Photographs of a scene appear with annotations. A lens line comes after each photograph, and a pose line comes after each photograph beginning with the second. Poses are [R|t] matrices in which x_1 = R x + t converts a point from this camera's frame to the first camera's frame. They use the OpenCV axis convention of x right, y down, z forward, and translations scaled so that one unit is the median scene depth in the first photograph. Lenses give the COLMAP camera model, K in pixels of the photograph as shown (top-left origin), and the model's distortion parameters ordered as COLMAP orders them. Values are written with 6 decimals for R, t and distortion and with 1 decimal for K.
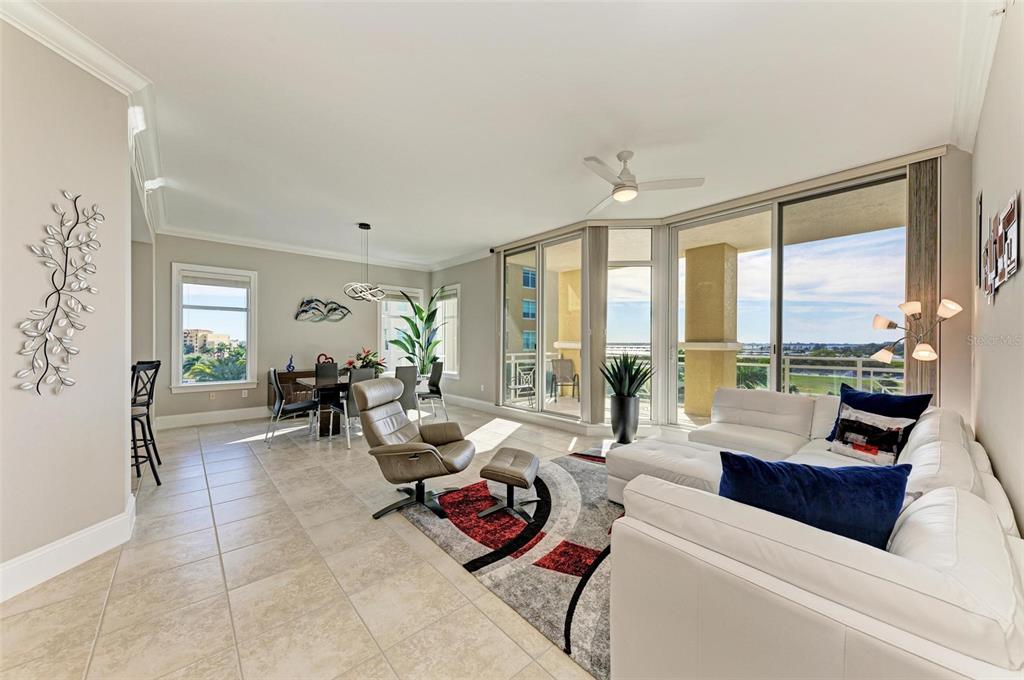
lens RADIAL K [[365.1, 0, 511.4], [0, 365.1, 343.4], [0, 0, 1]] dist [0.019008, -0.006010]
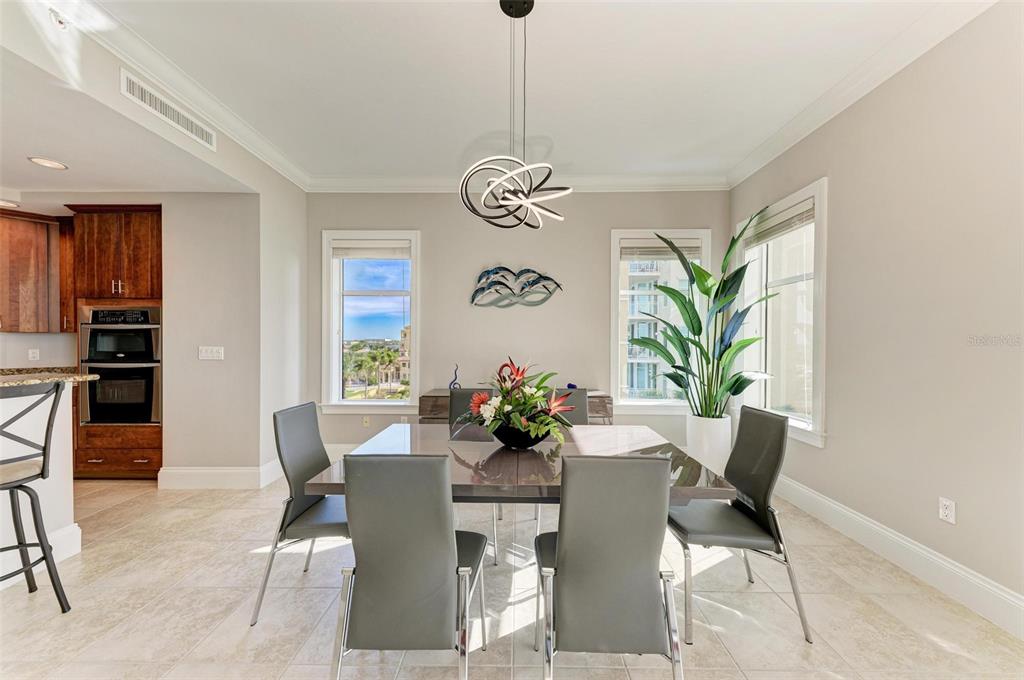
lens RADIAL K [[365.1, 0, 511.4], [0, 365.1, 343.4], [0, 0, 1]] dist [0.019008, -0.006010]
pose [[0.740418, 0.005620, -0.672123, -0.130482], [-0.004498, 0.999984, 0.003405, -0.003433], [0.672131, 0.000502, 0.740432, 0.552894]]
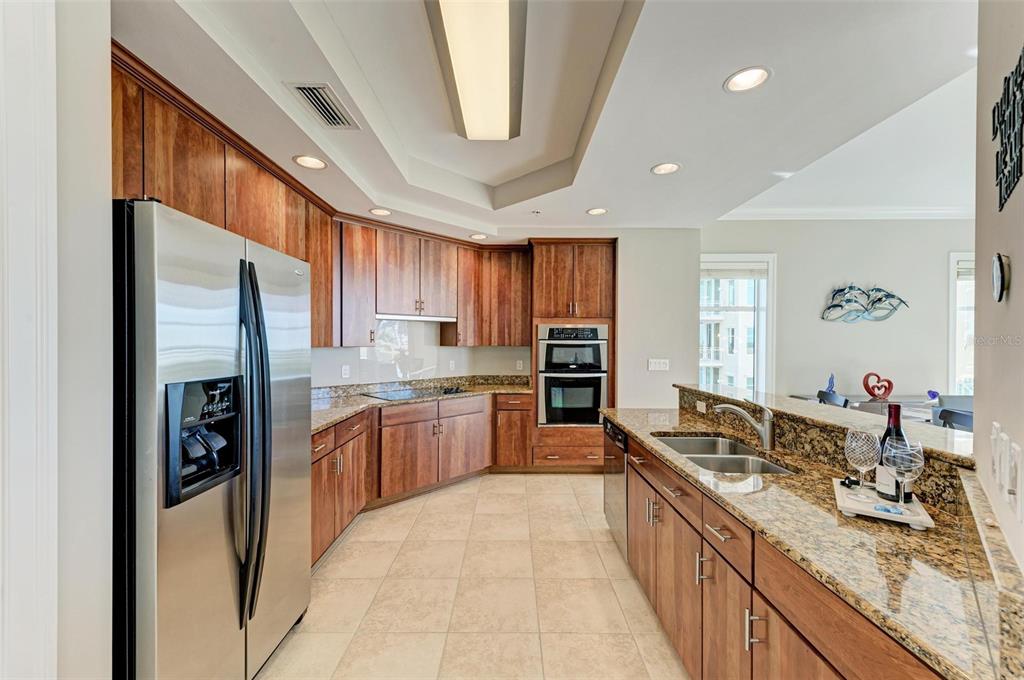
lens RADIAL K [[401.5, 0, 509.8], [0, 401.5, 345.0], [0, 0, 1]] dist [0.000520, 0.000023]
pose [[0.743191, 0.004207, -0.669067, -0.477483], [-0.002458, 0.999991, 0.003557, -0.017885], [0.669075, -0.000999, 0.743194, 0.074363]]
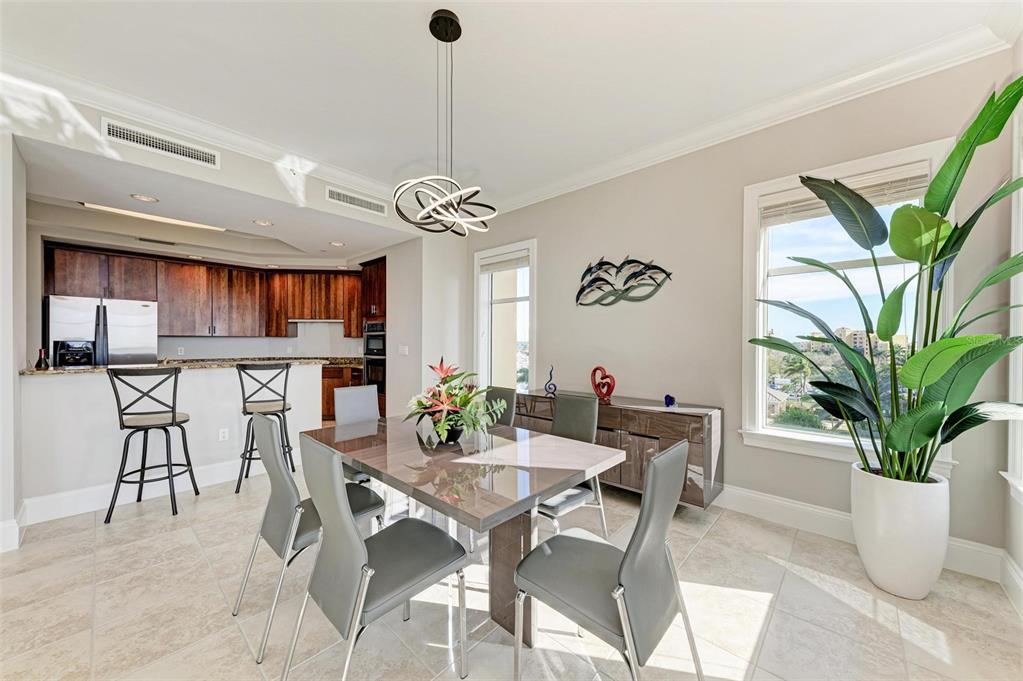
lens RADIAL K [[374.8, 0, 507.7], [0, 374.8, 342.7], [0, 0, 1]] dist [0.017090, -0.000143]
pose [[0.096091, 0.001530, -0.995371, -0.011246], [-0.006974, 0.999975, 0.000863, -0.003705], [0.995348, 0.006858, 0.096100, 0.762536]]
